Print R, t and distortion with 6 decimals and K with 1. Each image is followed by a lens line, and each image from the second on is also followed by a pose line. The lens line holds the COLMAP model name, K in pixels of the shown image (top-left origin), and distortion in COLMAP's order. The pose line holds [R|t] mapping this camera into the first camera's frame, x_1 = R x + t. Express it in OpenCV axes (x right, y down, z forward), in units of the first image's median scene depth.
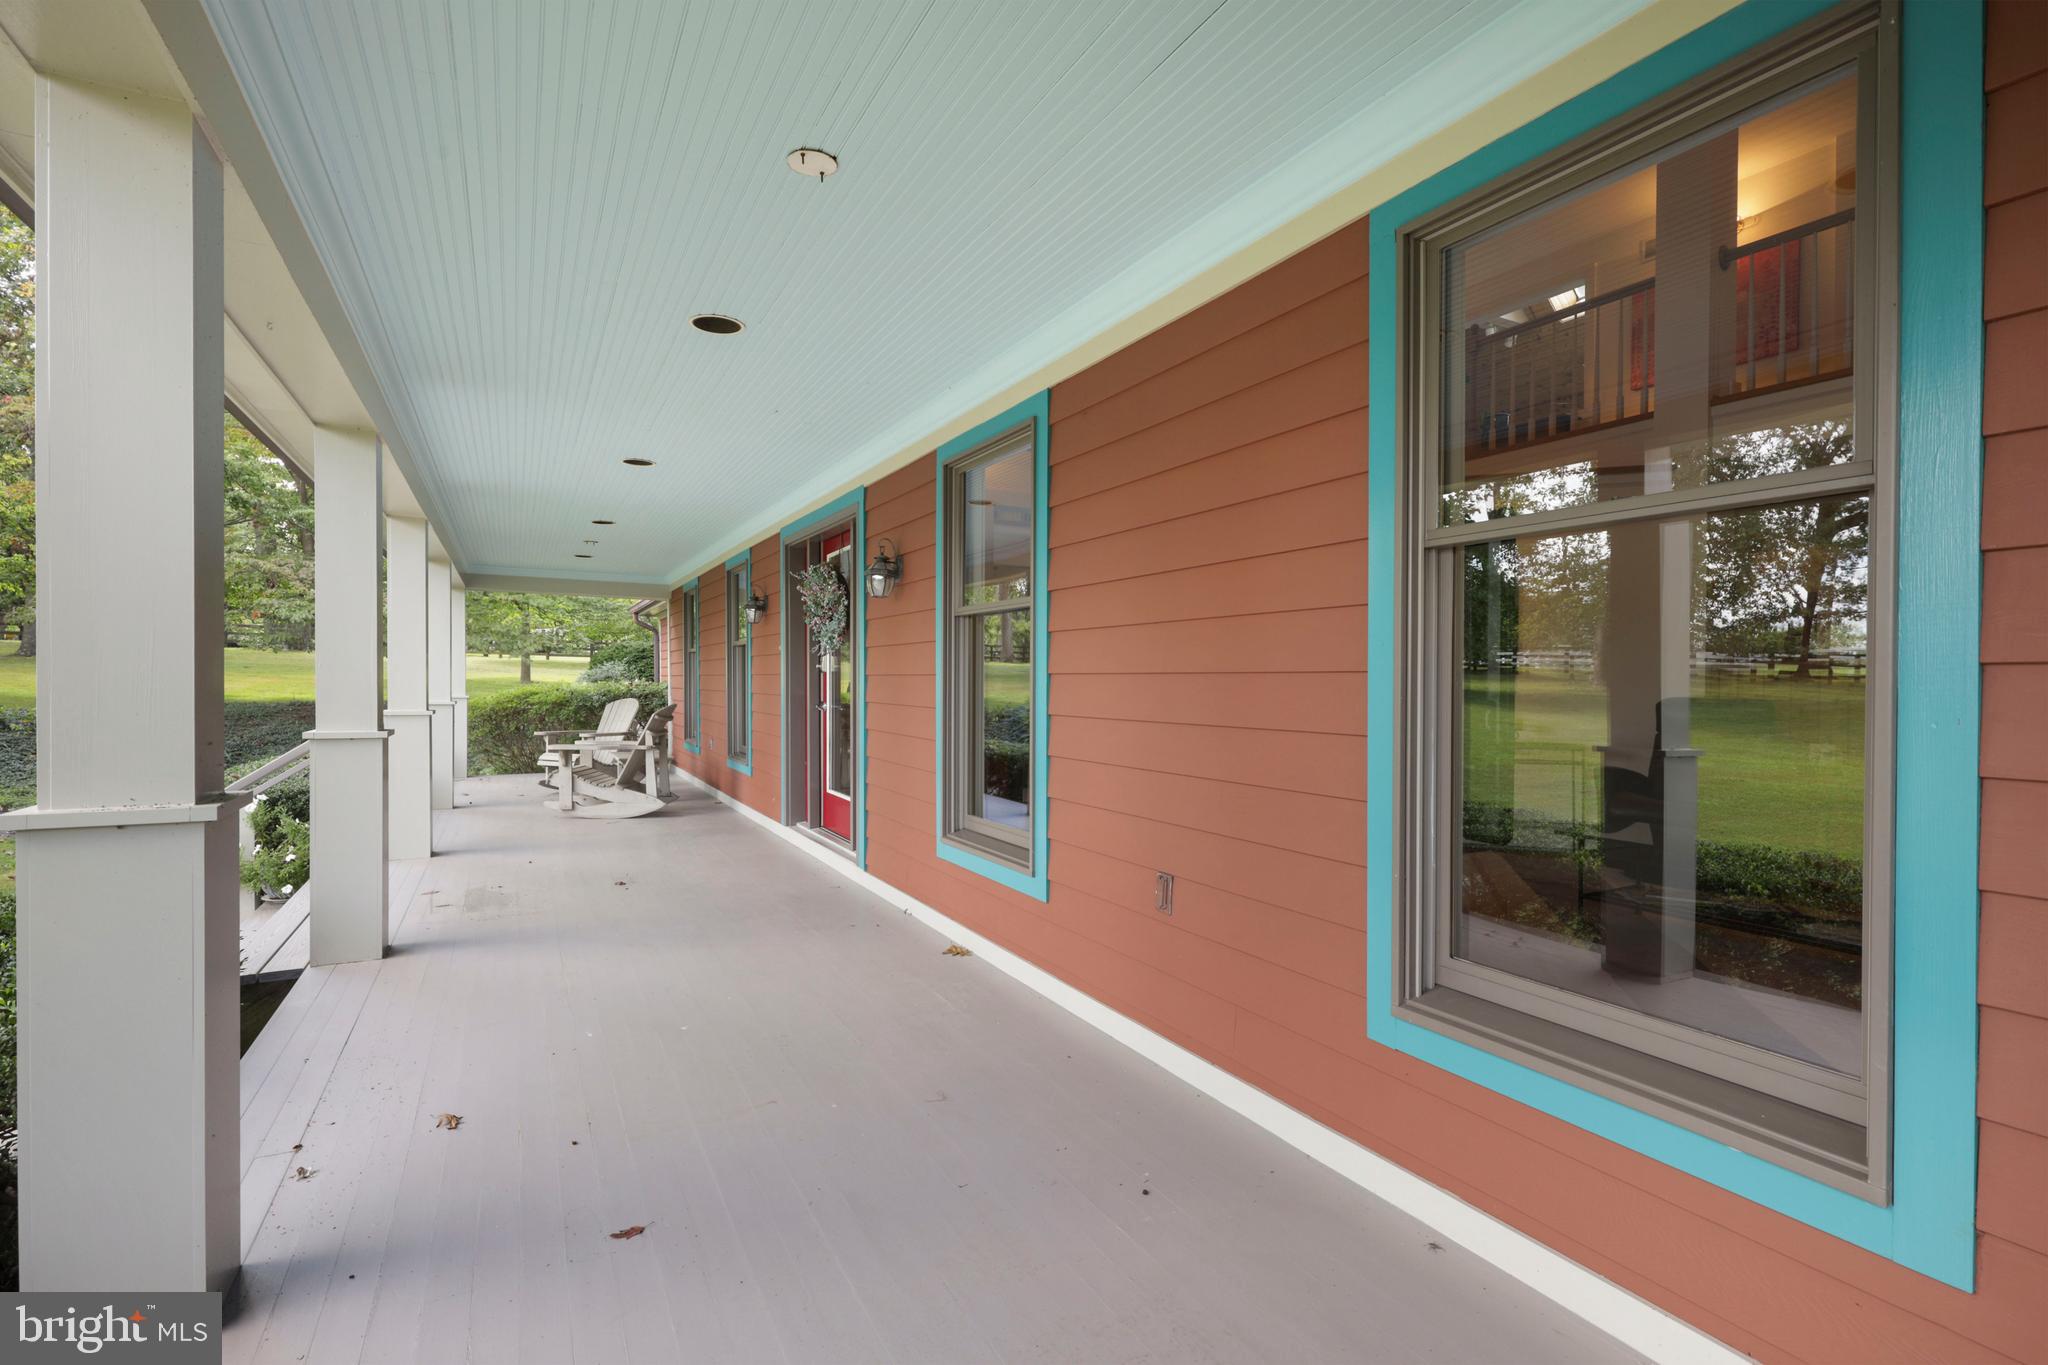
lens RADIAL K [[942.8, 0, 1027.0], [0, 942.8, 689.0], [0, 0, 1]] dist [-0.001224, 0.000184]
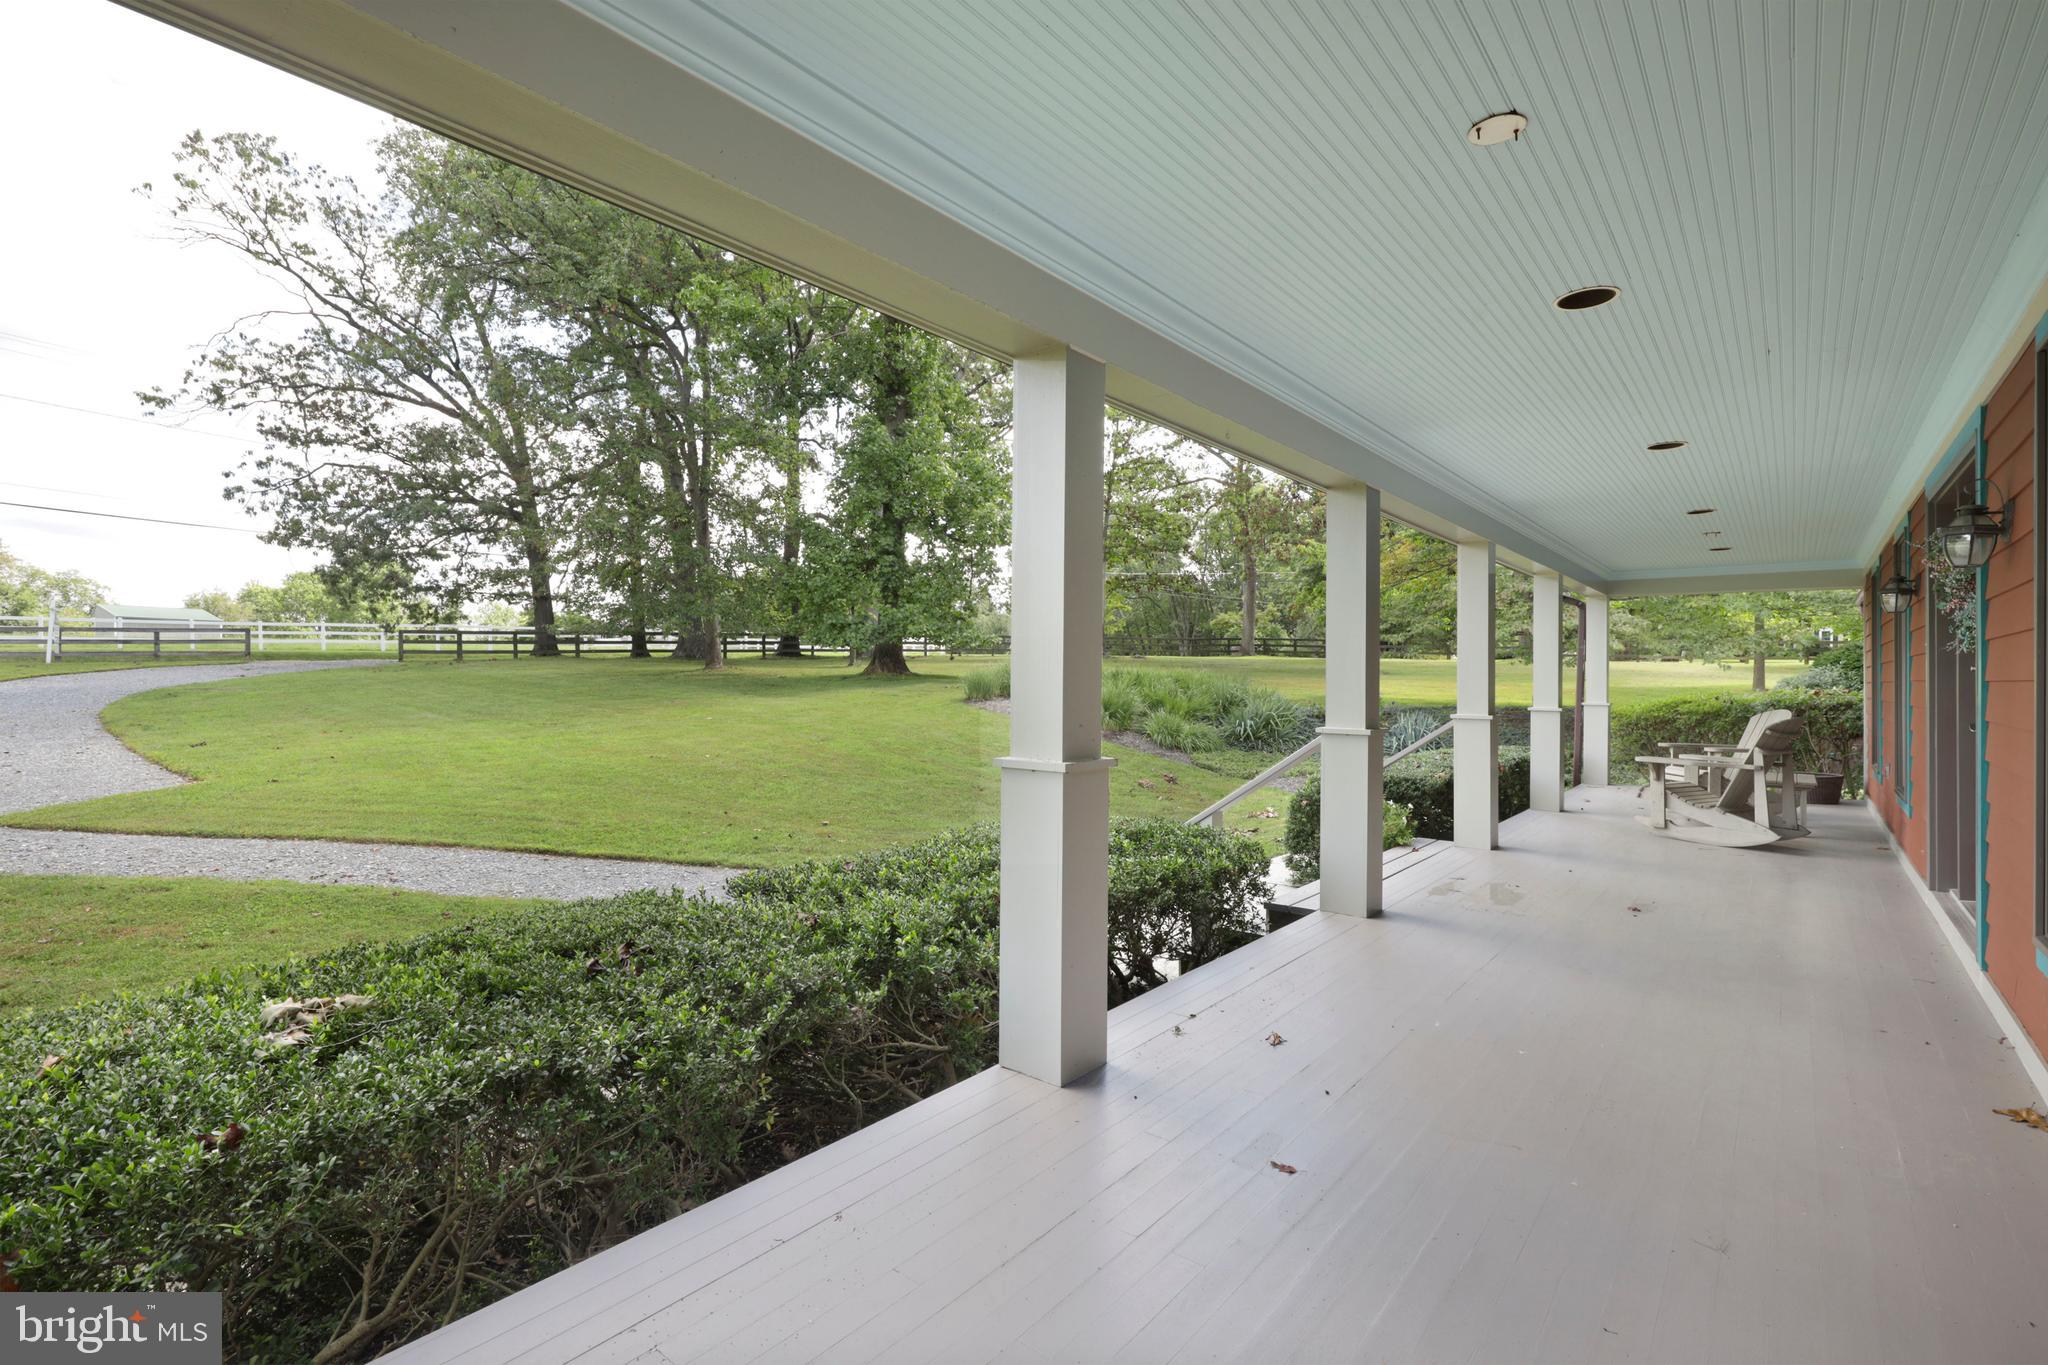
lens RADIAL K [[942.8, 0, 1021.0], [0, 942.8, 677.4], [0, 0, 1]] dist [-0.001224, 0.000184]
pose [[0.366113, -0.009232, -0.930525, 0.146005], [-0.009909, 0.999855, -0.013818, -0.000492], [0.930518, 0.014279, 0.365968, 0.074535]]
